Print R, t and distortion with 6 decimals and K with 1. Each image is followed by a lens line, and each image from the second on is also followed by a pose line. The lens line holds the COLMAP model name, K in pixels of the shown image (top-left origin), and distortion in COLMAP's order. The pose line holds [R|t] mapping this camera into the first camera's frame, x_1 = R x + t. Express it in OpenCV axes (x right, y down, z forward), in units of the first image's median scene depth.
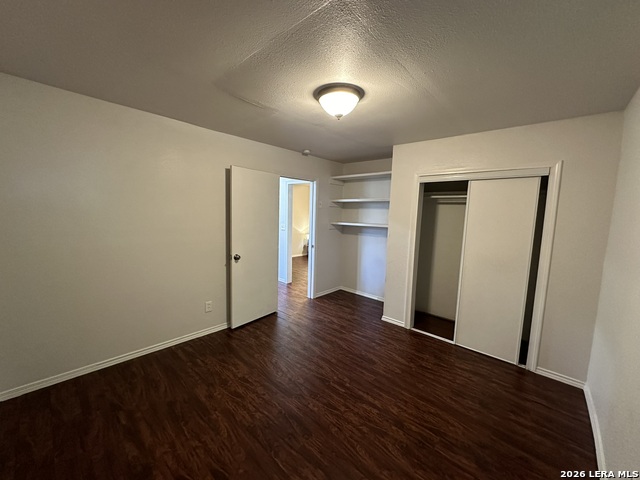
lens RADIAL K [[257.6, 0, 319.4], [0, 257.6, 239.5], [0, 0, 1]] dist [-0.000542, -0.000001]
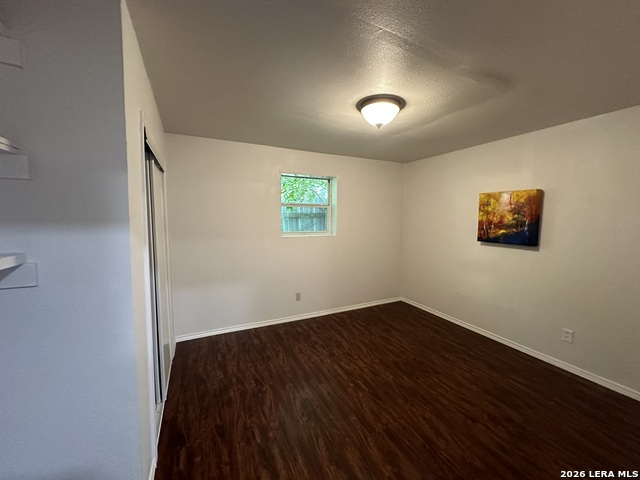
lens RADIAL K [[257.6, 0, 321.7], [0, 257.6, 238.4], [0, 0, 1]] dist [-0.000542, -0.000001]
pose [[-0.933849, -0.067776, 0.351188, -0.104998], [0.001265, 0.981250, 0.192737, -0.212088], [-0.357667, 0.180431, -0.916253, 2.024335]]
